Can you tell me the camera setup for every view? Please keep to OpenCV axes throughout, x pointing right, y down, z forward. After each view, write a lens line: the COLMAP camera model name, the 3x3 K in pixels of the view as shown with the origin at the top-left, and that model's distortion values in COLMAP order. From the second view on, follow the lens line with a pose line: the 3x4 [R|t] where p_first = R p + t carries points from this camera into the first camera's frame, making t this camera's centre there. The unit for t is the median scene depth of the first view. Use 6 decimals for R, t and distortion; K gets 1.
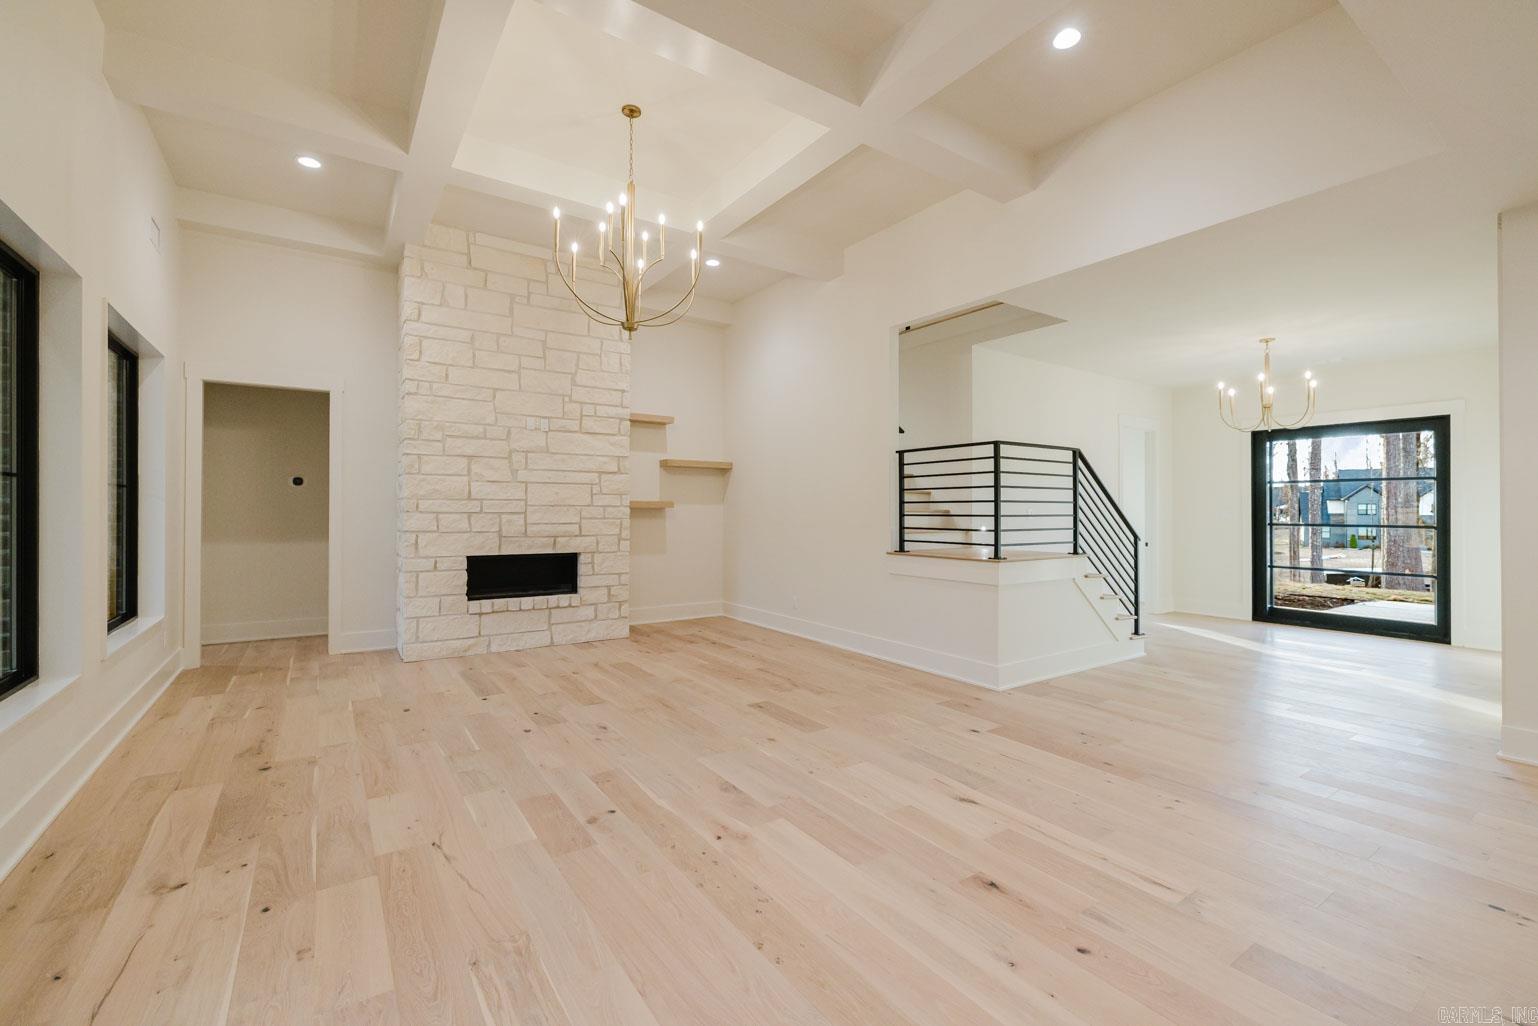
lens RADIAL K [[651.7, 0, 771.7], [0, 651.7, 500.6], [0, 0, 1]] dist [-0.001454, -0.000268]
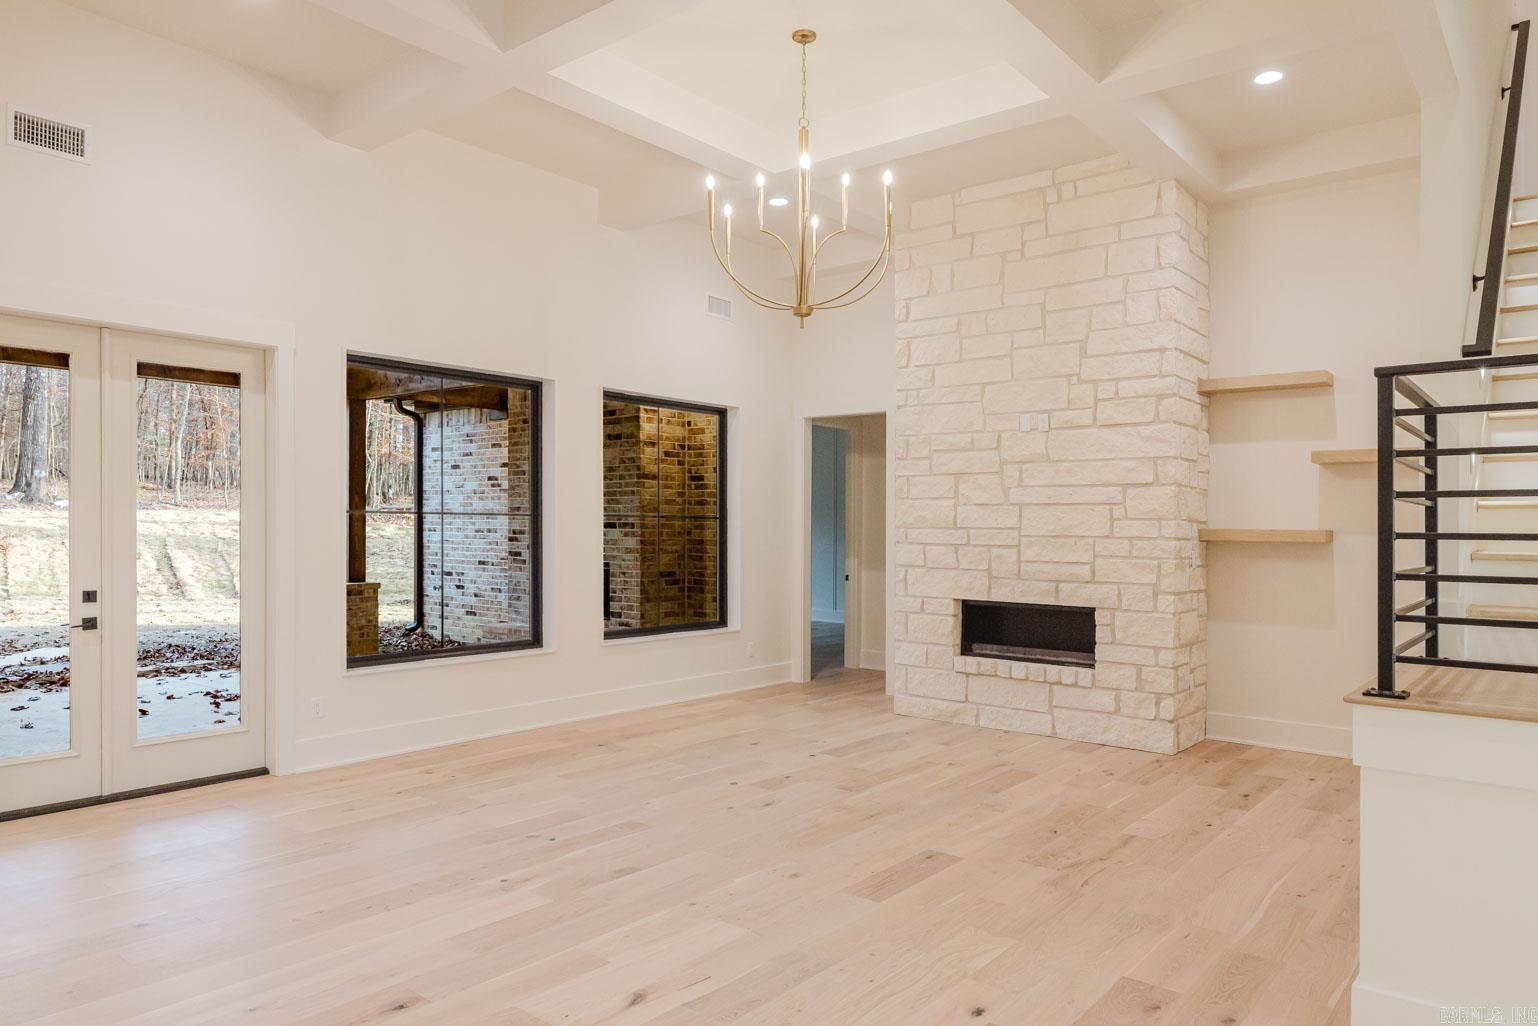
lens RADIAL K [[1019.0, 0, 766.1], [0, 1019.0, 528.0], [0, 0, 1]] dist [-0.003174, -0.000339]
pose [[0.271265, -0.000260, -0.962505, 0.673398], [0.004224, 0.999991, 0.000921, -0.003971], [0.962495, -0.004315, 0.271264, 0.437374]]
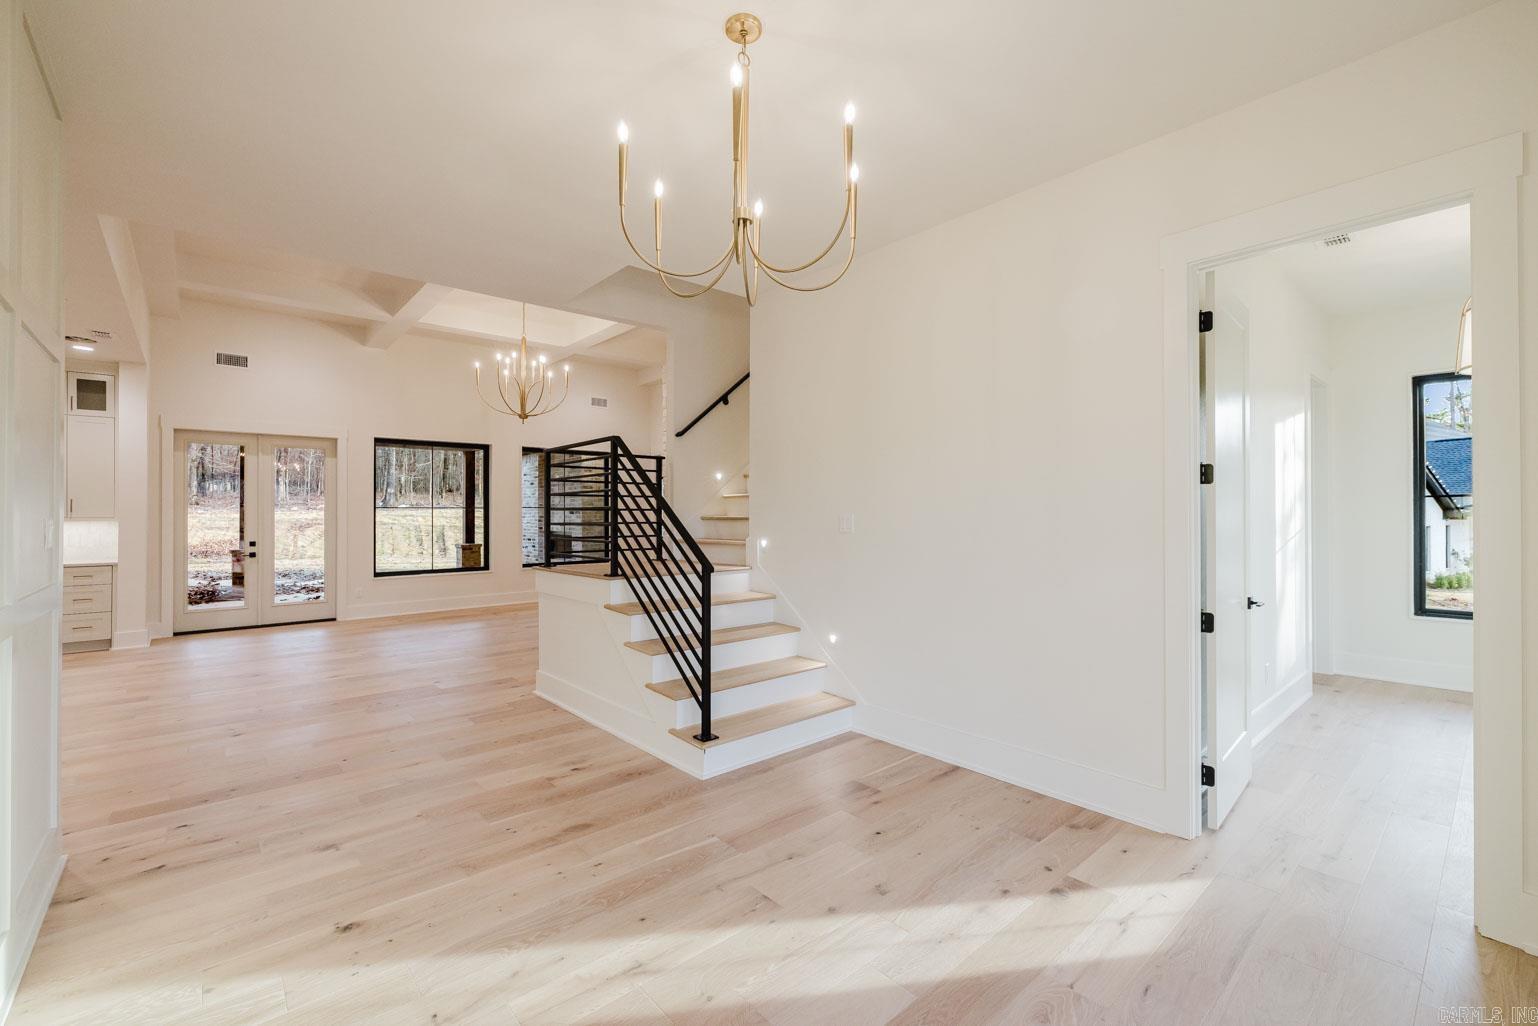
lens RADIAL K [[651.7, 0, 772.0], [0, 651.7, 508.5], [0, 0, 1]] dist [-0.001454, -0.000268]
pose [[0.093677, -0.016812, -0.995461, 1.146765], [0.019023, 0.999705, -0.015094, 0.019531], [0.995421, -0.017523, 0.093969, 1.071937]]
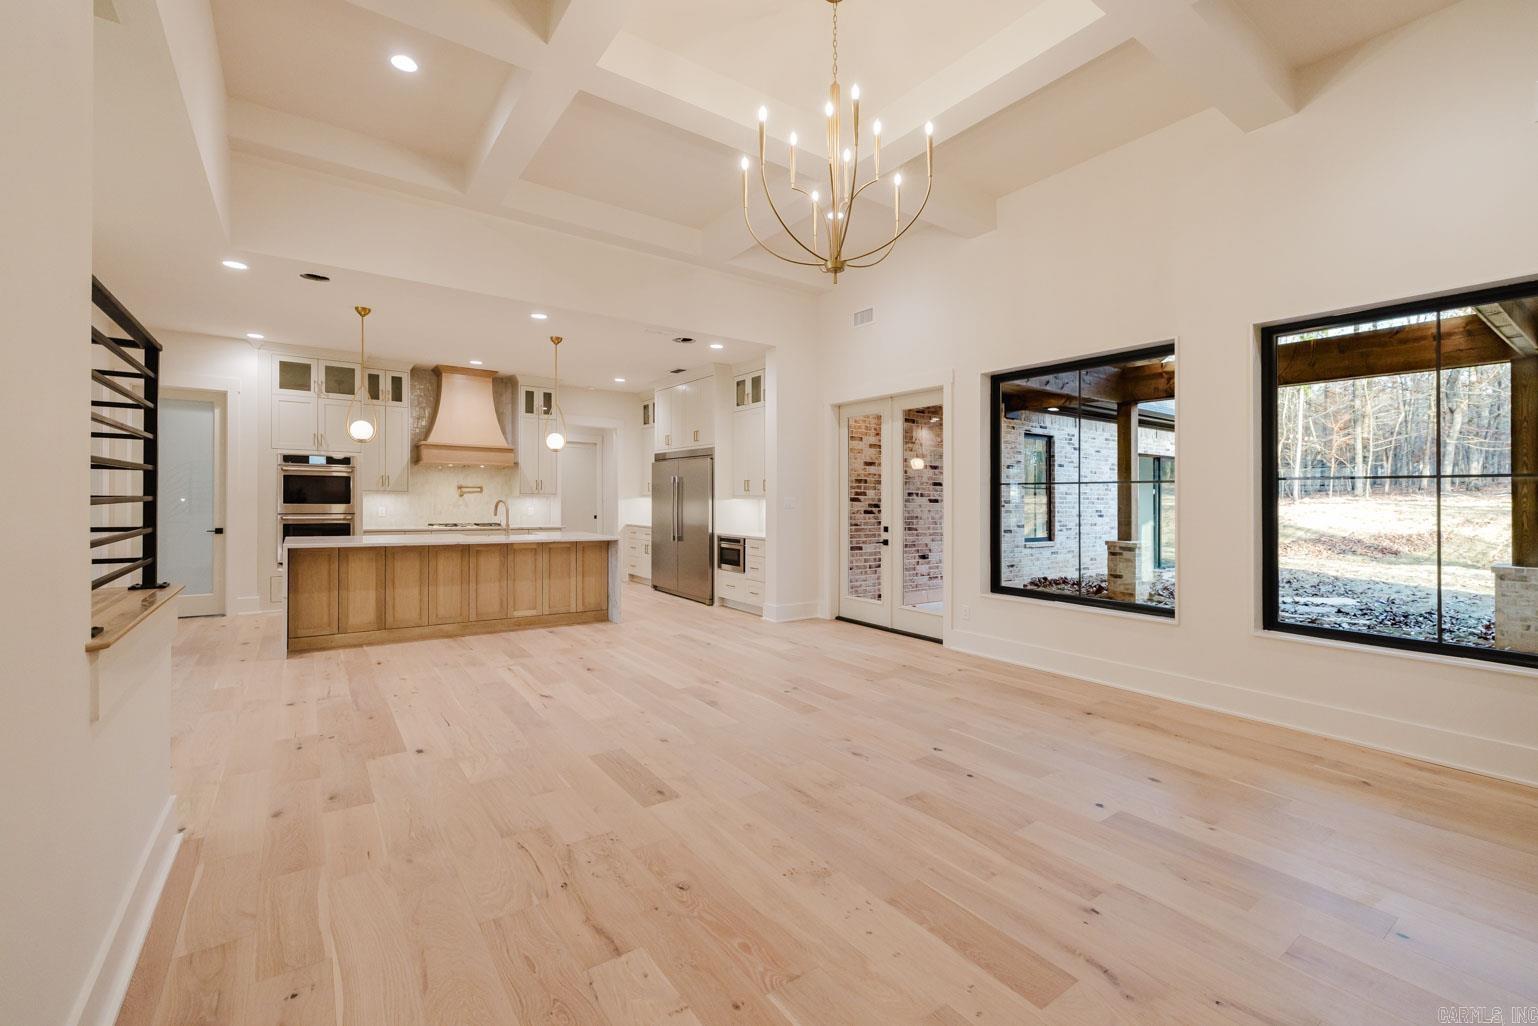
lens RADIAL K [[651.7, 0, 762.1], [0, 651.7, 501.5], [0, 0, 1]] dist [-0.001454, -0.000268]
pose [[-0.999863, -0.016454, -0.001806, -0.086360], [-0.016433, 0.999800, -0.011369, 0.020739], [0.001992, -0.011337, -0.999934, 1.254900]]
